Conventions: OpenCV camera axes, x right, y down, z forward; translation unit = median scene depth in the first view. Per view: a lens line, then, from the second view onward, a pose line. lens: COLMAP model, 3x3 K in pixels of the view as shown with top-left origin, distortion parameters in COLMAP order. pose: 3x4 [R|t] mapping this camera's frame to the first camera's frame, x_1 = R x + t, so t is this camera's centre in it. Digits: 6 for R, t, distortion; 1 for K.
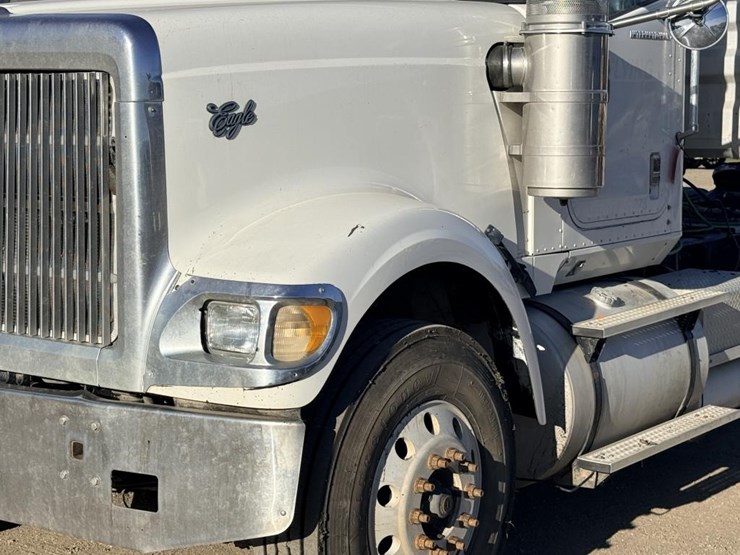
lens RADIAL K [[1525.0, 0, 370.0], [0, 1525.0, 277.5], [0, 0, 1]] dist [-0.029542, -0.257830]
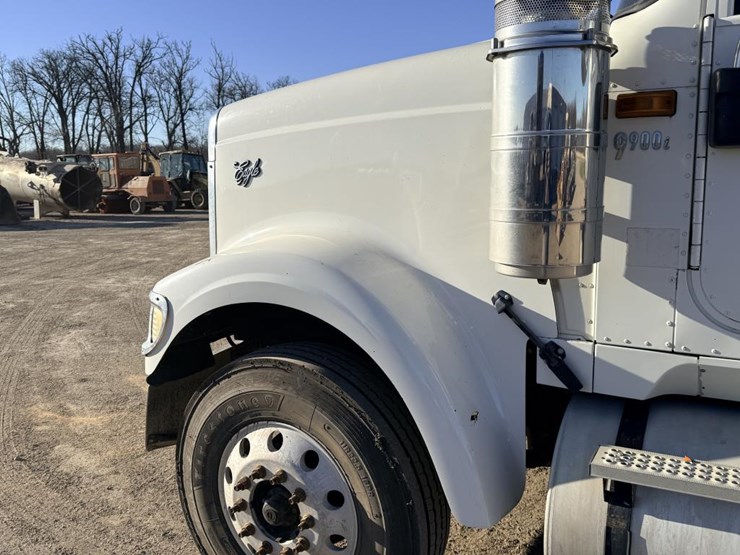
lens RADIAL K [[685.6, 0, 370.0], [0, 685.6, 277.5], [0, 0, 1]] dist [0.012059, 0.004207]
pose [[0.089352, 0.161689, -0.982788, 0.521480], [-0.092955, 0.983782, 0.153402, -0.108624], [0.991653, 0.077648, 0.102933, 0.984672]]
